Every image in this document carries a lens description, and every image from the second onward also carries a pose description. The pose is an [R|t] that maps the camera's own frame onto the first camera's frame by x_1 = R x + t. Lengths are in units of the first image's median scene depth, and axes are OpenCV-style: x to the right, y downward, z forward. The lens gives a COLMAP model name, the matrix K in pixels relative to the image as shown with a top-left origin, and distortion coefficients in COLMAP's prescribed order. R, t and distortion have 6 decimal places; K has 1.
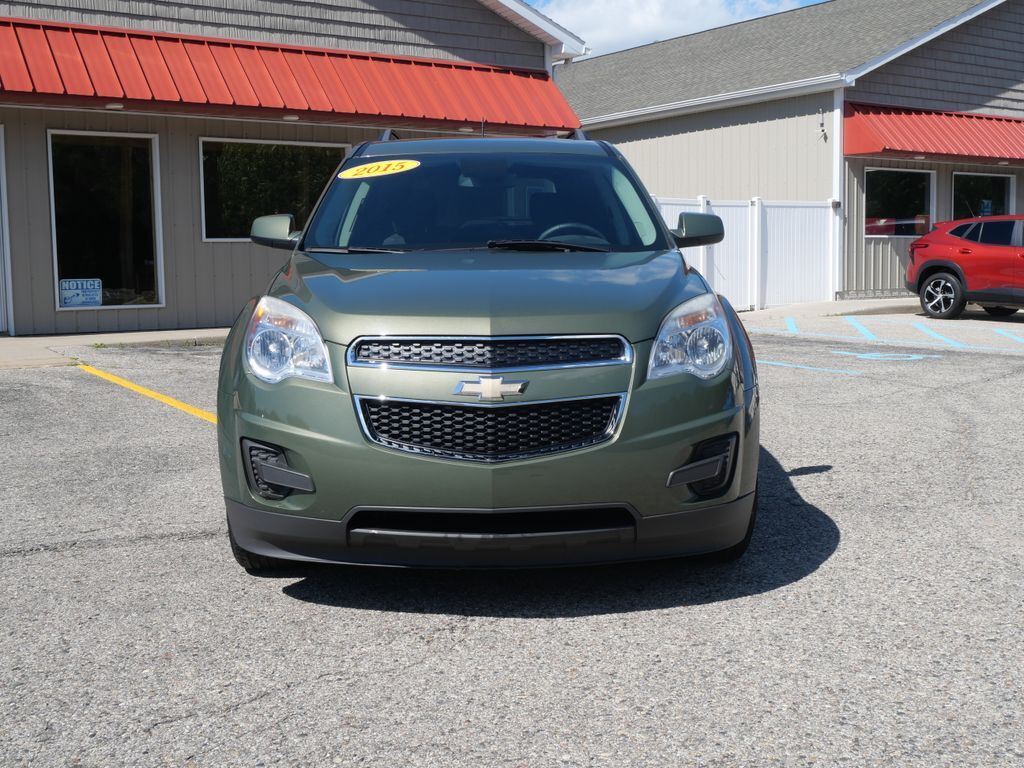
lens RADIAL K [[1199.3, 0, 512.0], [0, 1199.3, 384.0], [0, 0, 1]] dist [-0.012168, -0.010317]
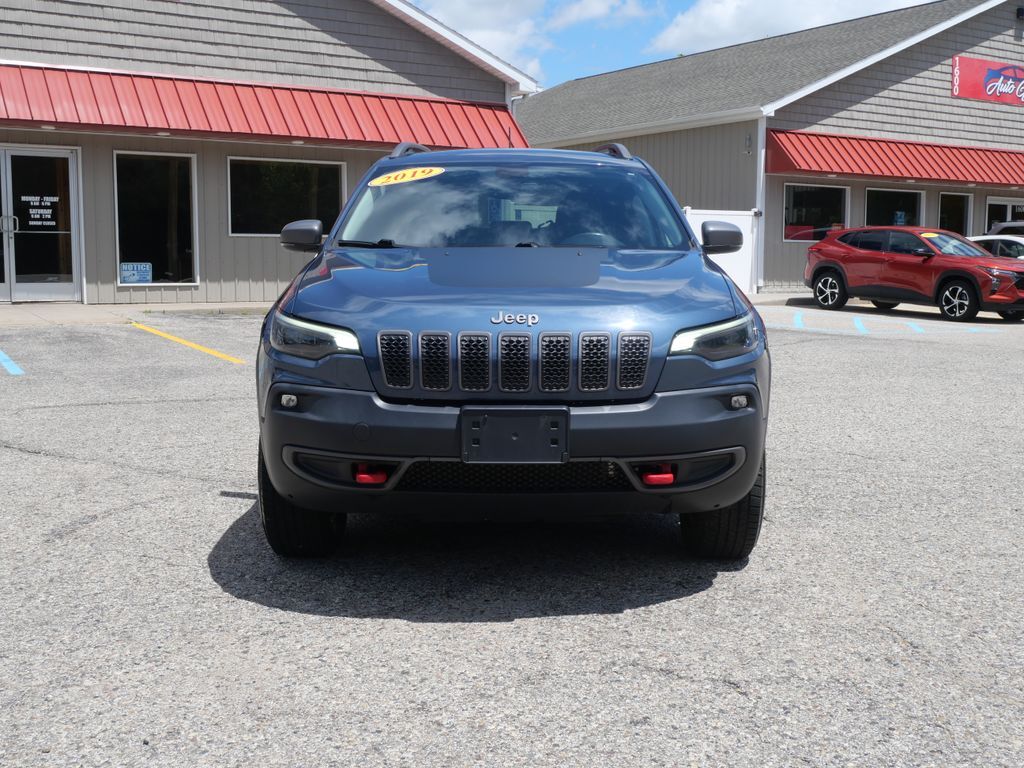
lens RADIAL K [[1165.3, 0, 512.0], [0, 1165.3, 384.0], [0, 0, 1]] dist [-0.019641, 0.006992]
pose [[0.999115, 0.023748, -0.034720, 0.098686], [-0.023487, 0.999693, 0.007922, 0.025475], [0.034898, -0.007099, 0.999366, -0.260116]]
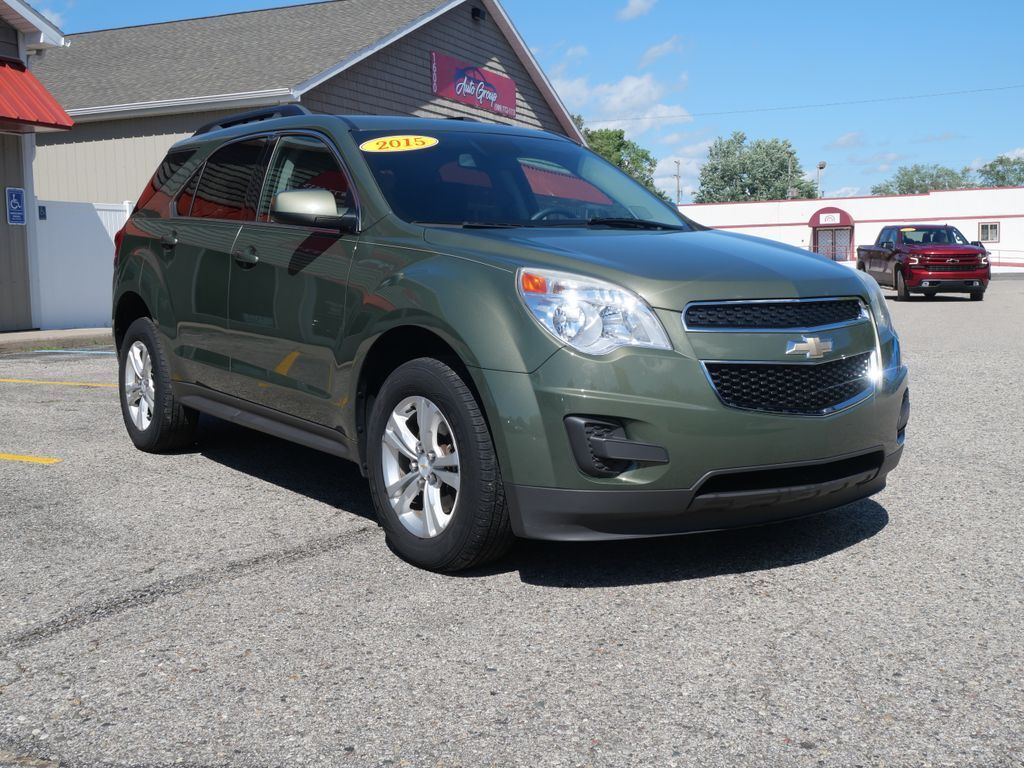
lens RADIAL K [[1199.3, 0, 512.0], [0, 1199.3, 384.0], [0, 0, 1]] dist [-0.012168, -0.010317]
pose [[0.834403, -0.057749, 0.548121, -0.200855], [0.066818, 0.997759, 0.003405, 0.003693], [-0.547089, 0.033783, 0.836392, 0.062892]]
